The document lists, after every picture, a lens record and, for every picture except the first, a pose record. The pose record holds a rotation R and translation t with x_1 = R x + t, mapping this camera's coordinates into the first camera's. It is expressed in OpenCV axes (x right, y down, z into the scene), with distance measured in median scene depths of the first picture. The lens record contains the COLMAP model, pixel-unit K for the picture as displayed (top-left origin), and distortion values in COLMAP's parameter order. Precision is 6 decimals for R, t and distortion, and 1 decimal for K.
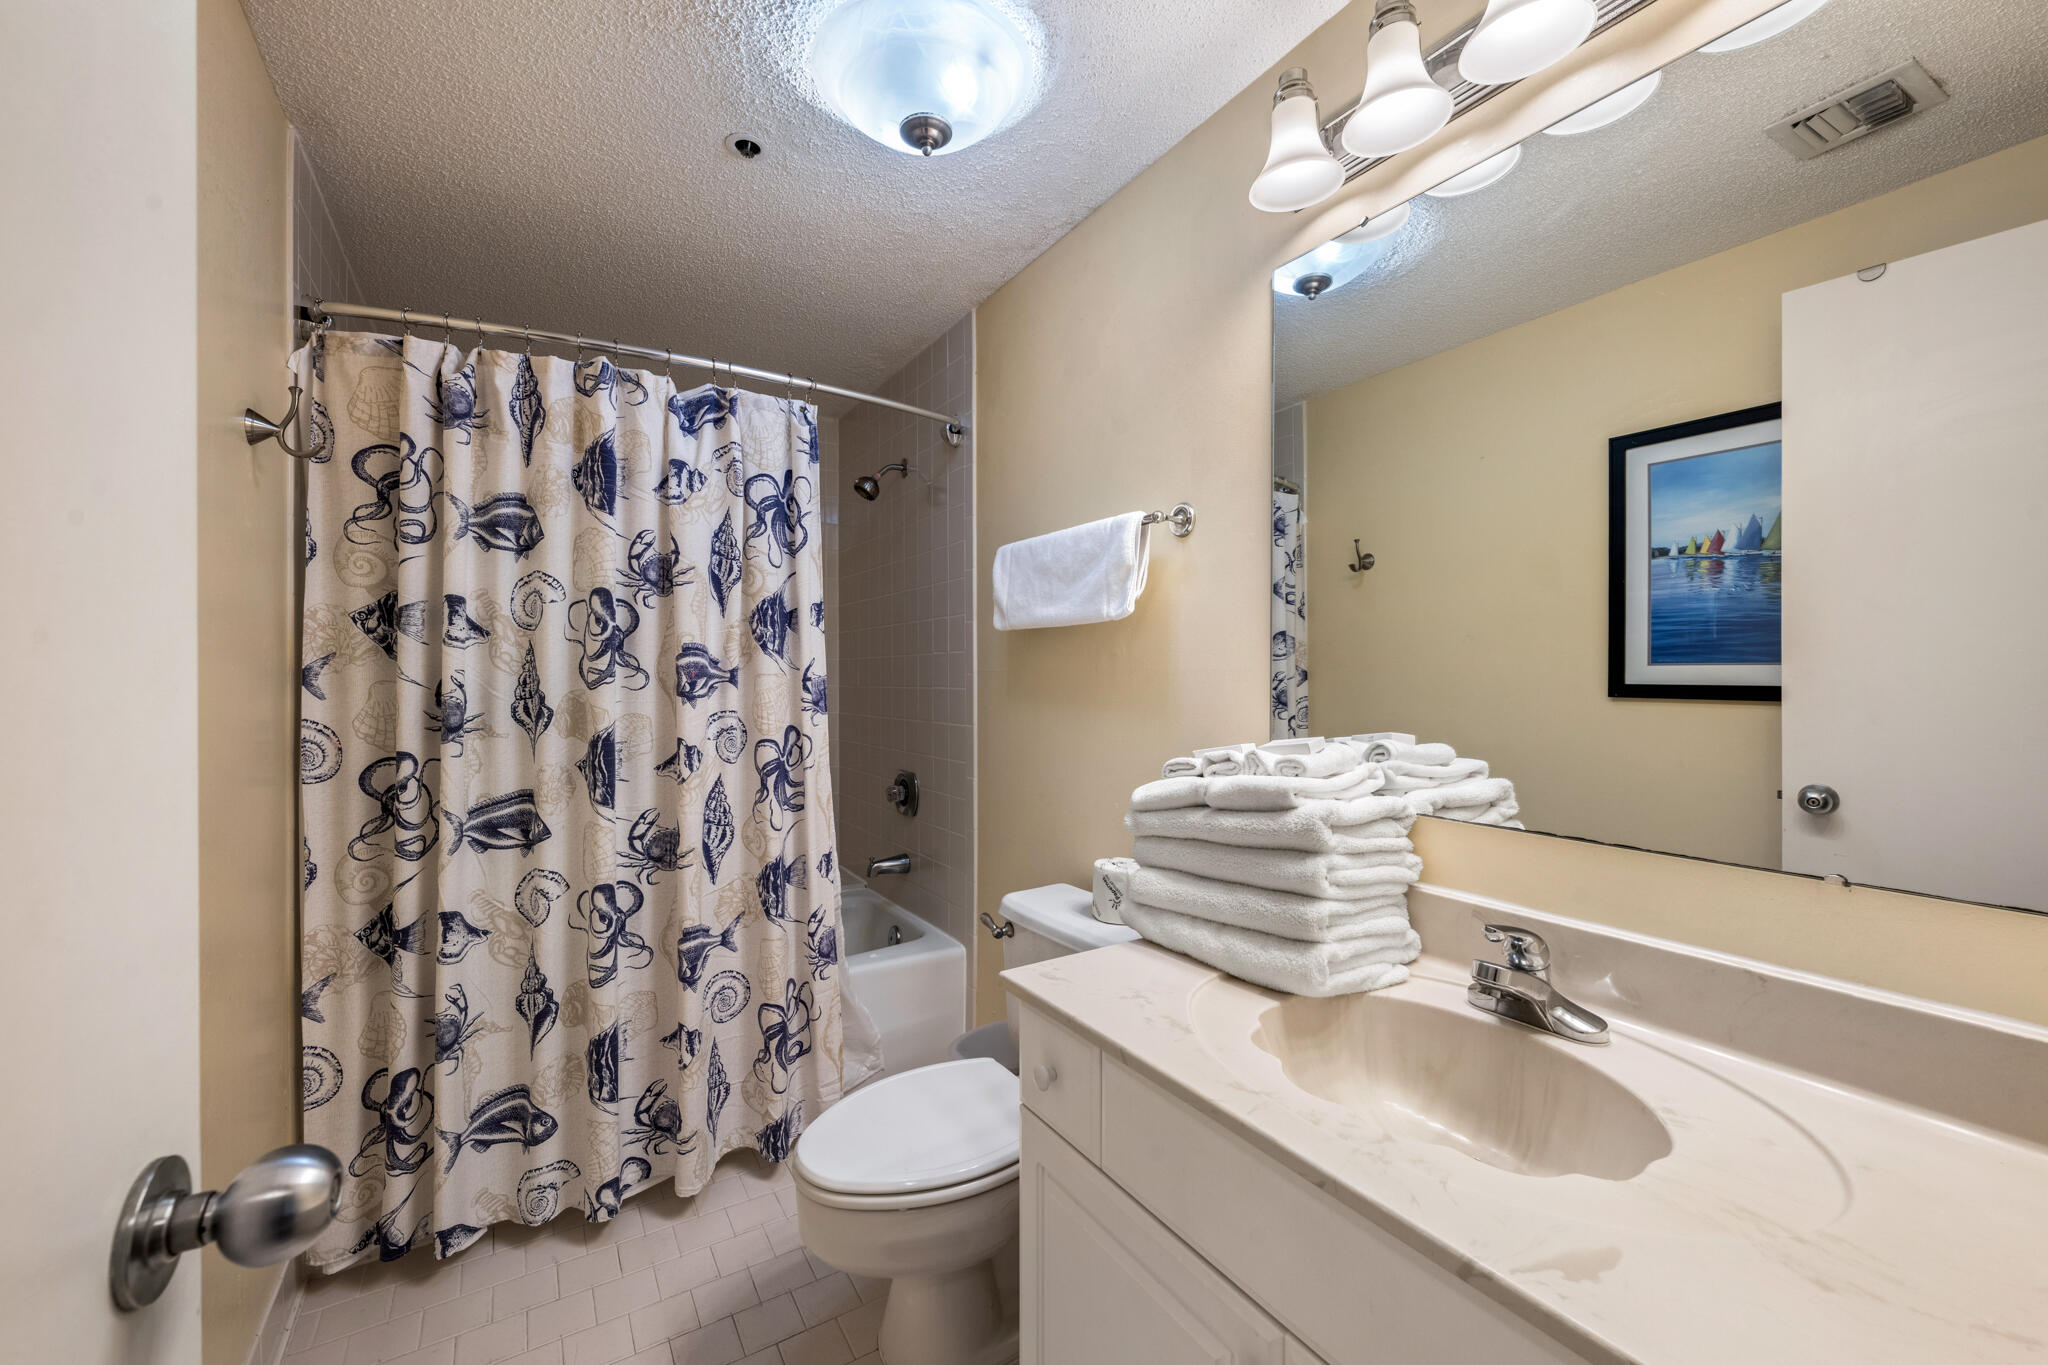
lens RADIAL K [[810.1, 0, 1026.0], [0, 810.1, 679.0], [0, 0, 1]] dist [0.001548, -0.000399]
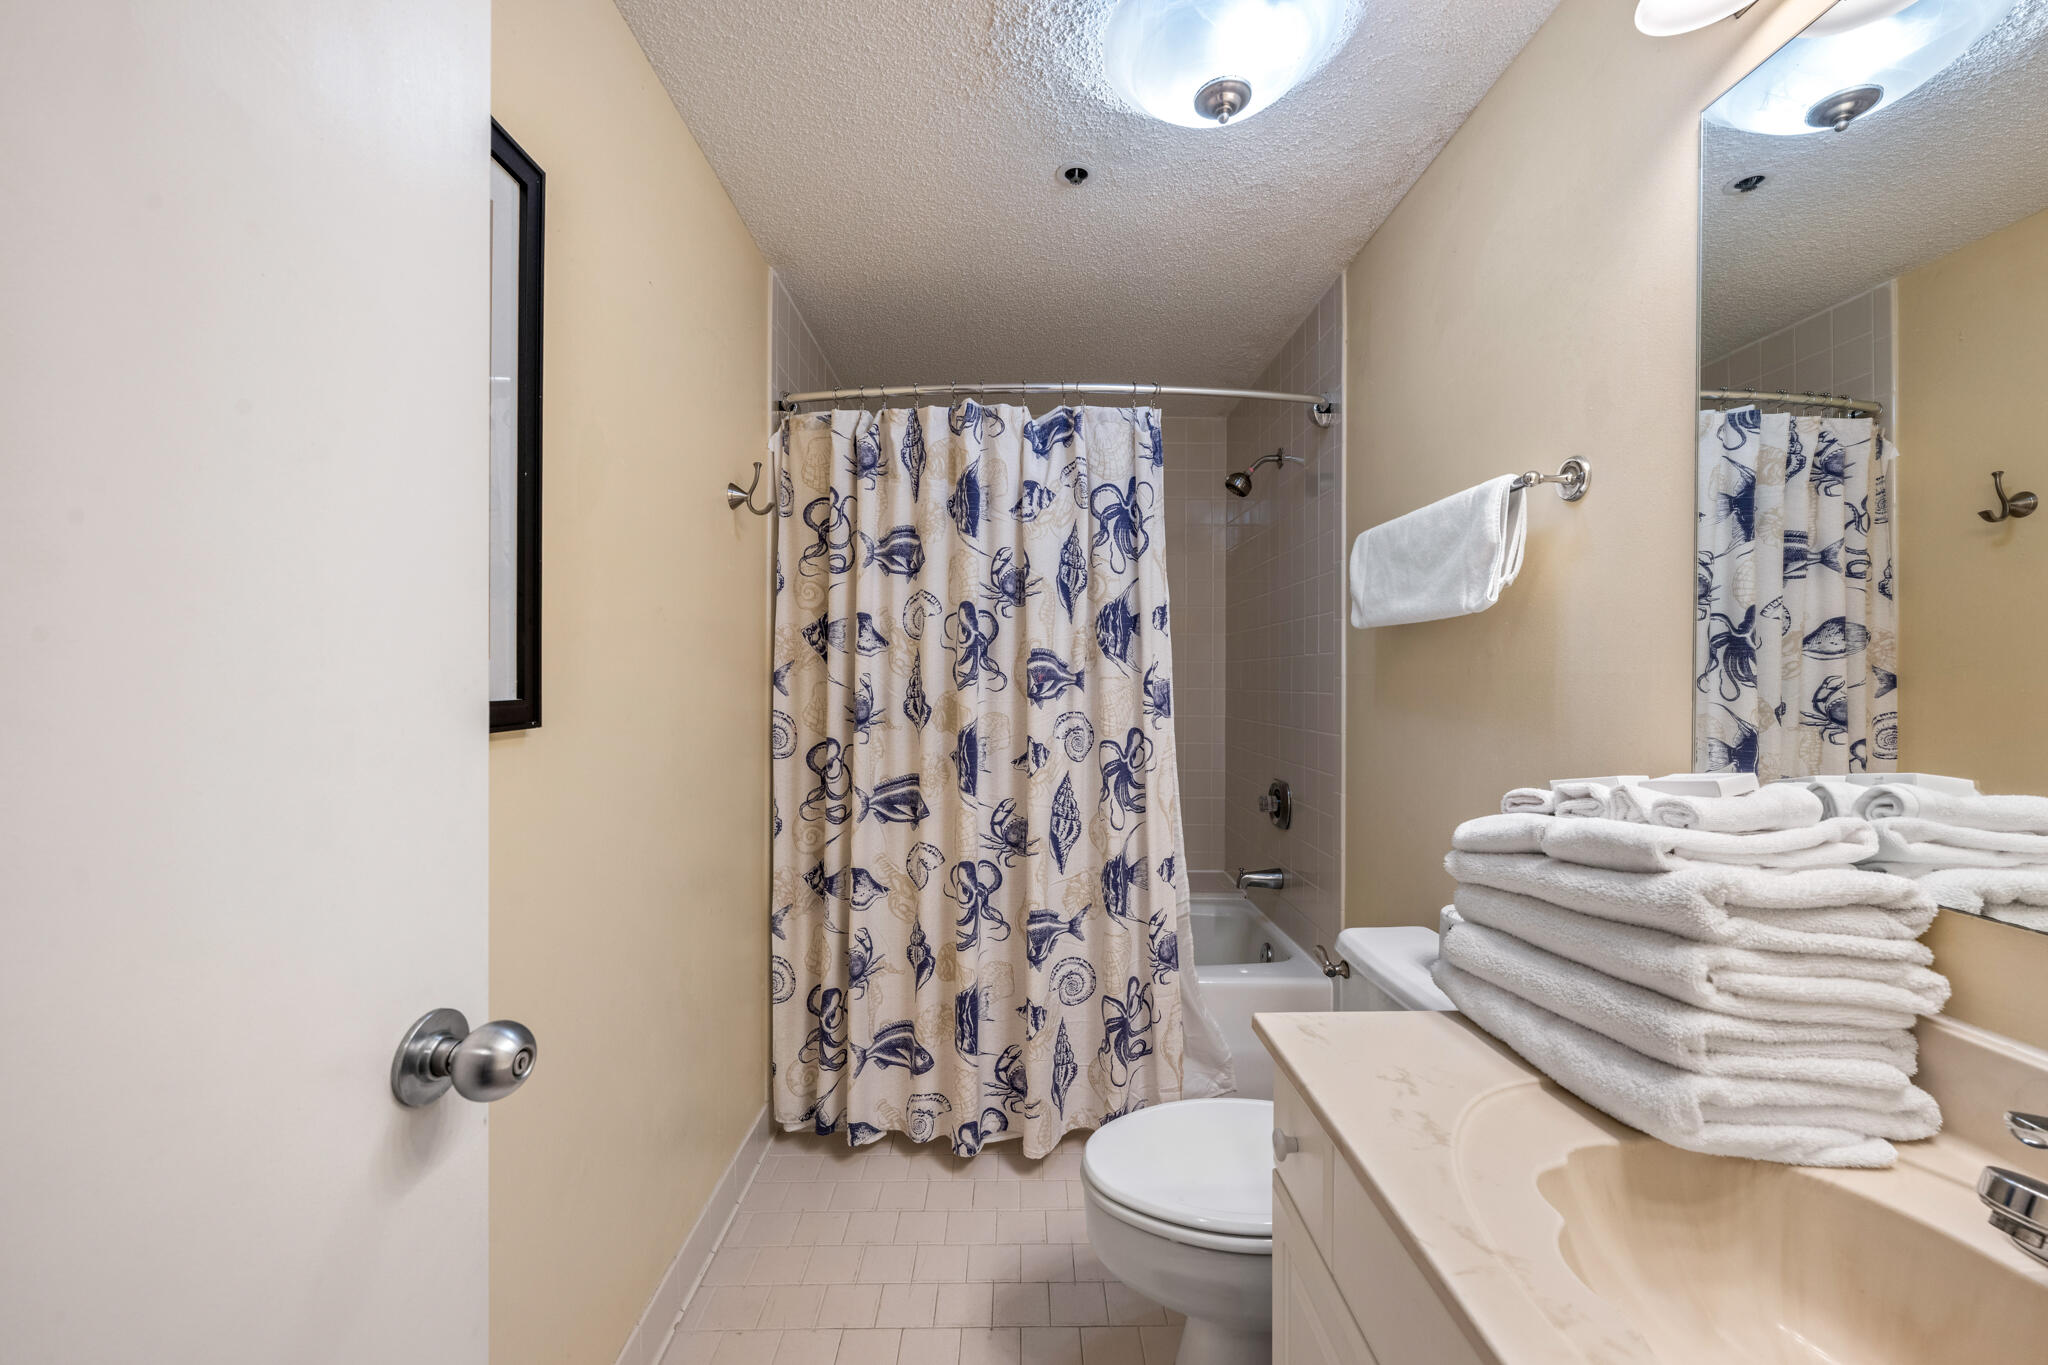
lens RADIAL K [[810.1, 0, 1023.8], [0, 810.1, 680.2], [0, 0, 1]] dist [0.001548, -0.000399]
pose [[0.853698, 0.005333, -0.520740, 0.147207], [-0.005787, 0.999983, 0.000753, -0.002996], [0.520735, 0.002370, 0.853715, 0.072070]]
